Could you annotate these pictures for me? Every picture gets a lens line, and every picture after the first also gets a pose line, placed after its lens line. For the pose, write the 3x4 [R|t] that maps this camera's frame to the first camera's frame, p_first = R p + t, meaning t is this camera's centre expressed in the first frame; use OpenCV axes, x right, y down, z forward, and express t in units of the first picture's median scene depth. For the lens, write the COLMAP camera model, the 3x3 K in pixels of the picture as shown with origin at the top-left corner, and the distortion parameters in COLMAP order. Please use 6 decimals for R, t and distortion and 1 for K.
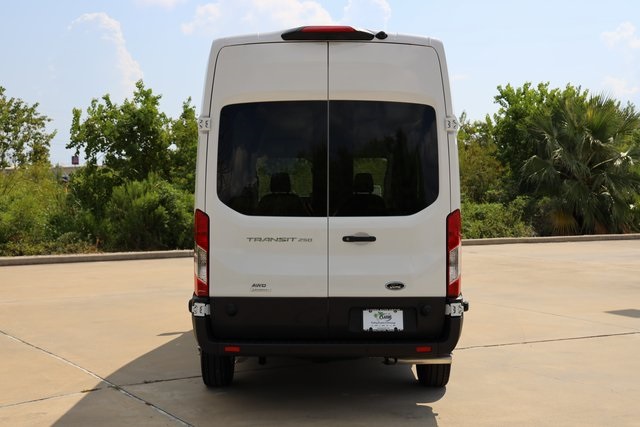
lens RADIAL K [[983.9, 0, 320.5], [0, 983.9, 205.8], [0, 0, 1]] dist [0.201372, -0.012118]
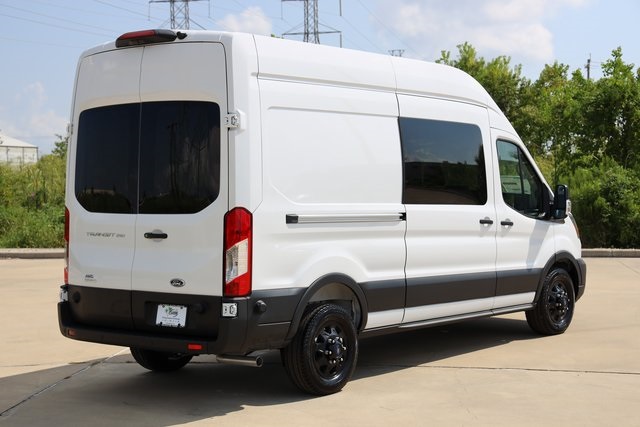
lens RADIAL K [[1203.4, 0, 320.0], [0, 1203.4, 213.5], [0, 0, 1]] dist [-0.018511, -0.006535]
pose [[0.765648, 0.009790, -0.643186, 0.970570], [0.001678, 0.999850, 0.017216, -0.010834], [0.643258, -0.014261, 0.765517, 0.147693]]
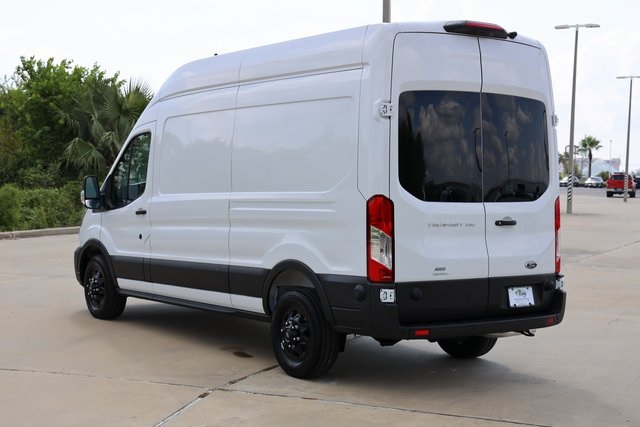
lens RADIAL K [[1073.0, 0, 320.0], [0, 1073.0, 213.5], [0, 0, 1]] dist [0.190135, -0.017390]
pose [[0.805895, -0.007702, 0.592008, -0.818586], [-0.004393, 0.999810, 0.018988, 0.001566], [-0.592042, -0.017903, 0.805709, 0.165869]]
